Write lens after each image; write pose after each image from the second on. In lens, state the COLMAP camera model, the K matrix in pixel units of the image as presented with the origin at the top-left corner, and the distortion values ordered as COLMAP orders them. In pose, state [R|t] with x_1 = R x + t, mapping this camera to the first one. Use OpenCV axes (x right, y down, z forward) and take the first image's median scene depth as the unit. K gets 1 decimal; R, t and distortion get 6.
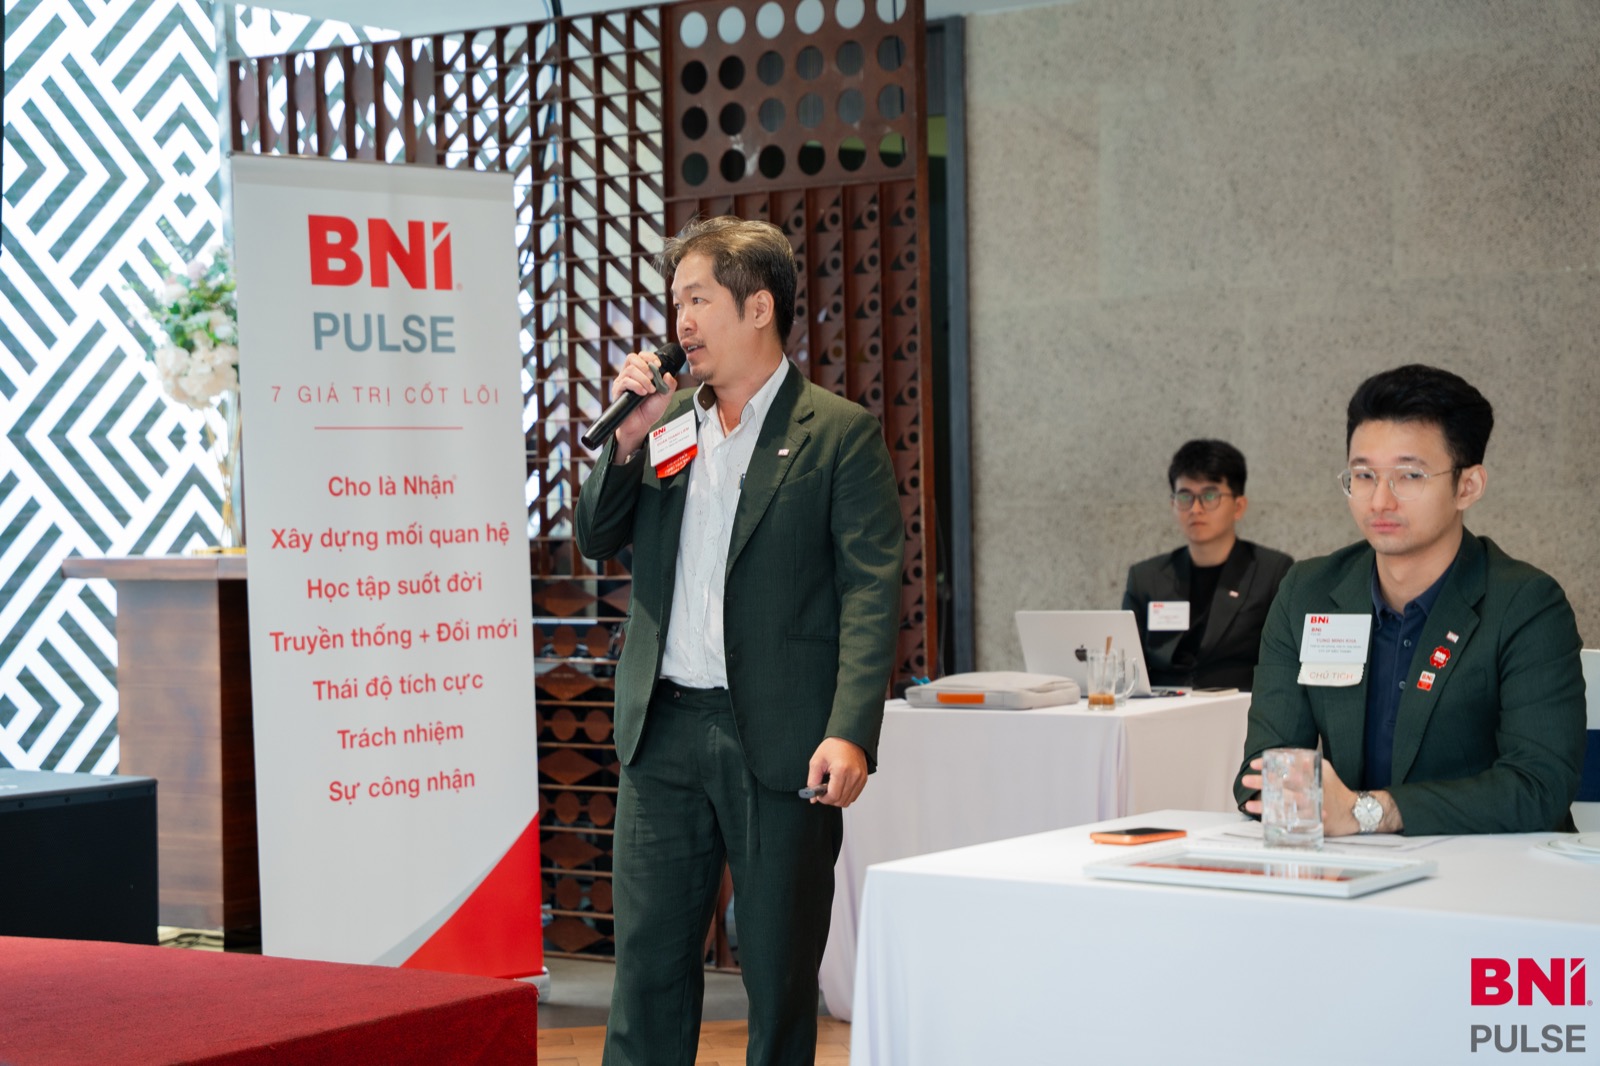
lens RADIAL K [[3033.9, 0, 800.0], [0, 3033.9, 533.0], [0, 0, 1]] dist [0.265781, 0.125863]
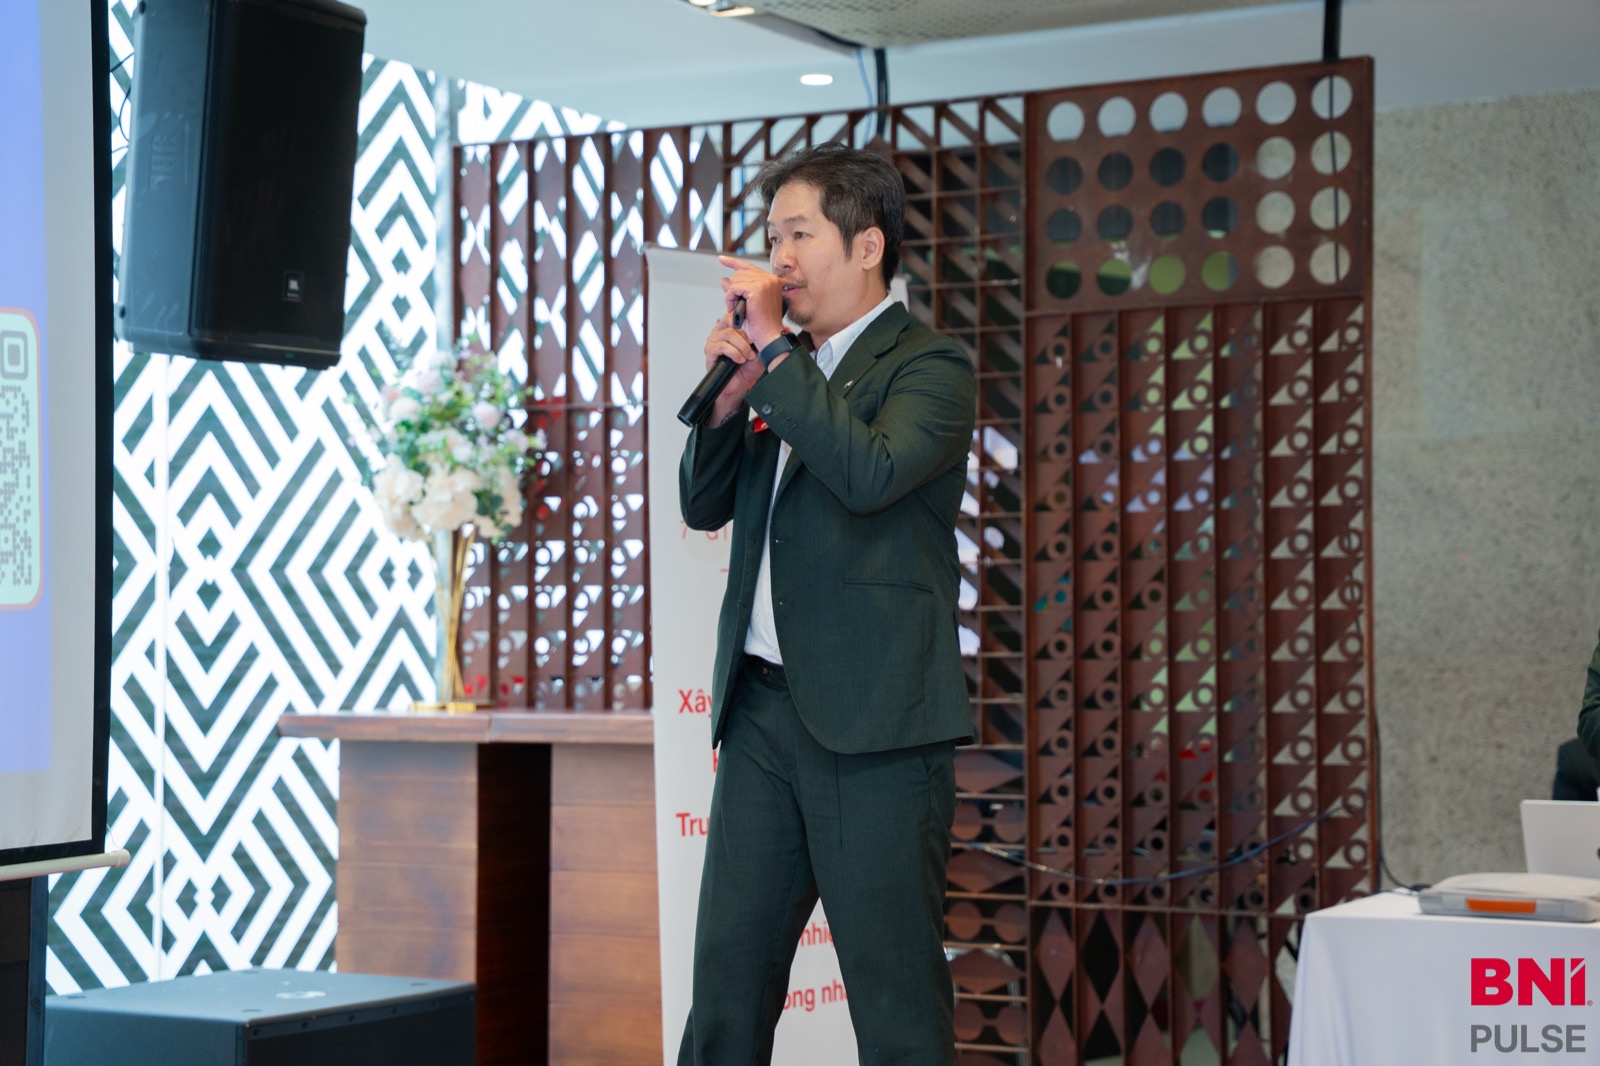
lens RADIAL K [[3050.1, 0, 800.0], [0, 3050.1, 533.0], [0, 0, 1]] dist [0.241343, 0.310729]
pose [[0.992517, 0.021449, 0.120206, -0.193381], [-0.016054, 0.998828, -0.045665, -0.005205], [-0.121045, 0.043393, 0.991698, 0.129172]]
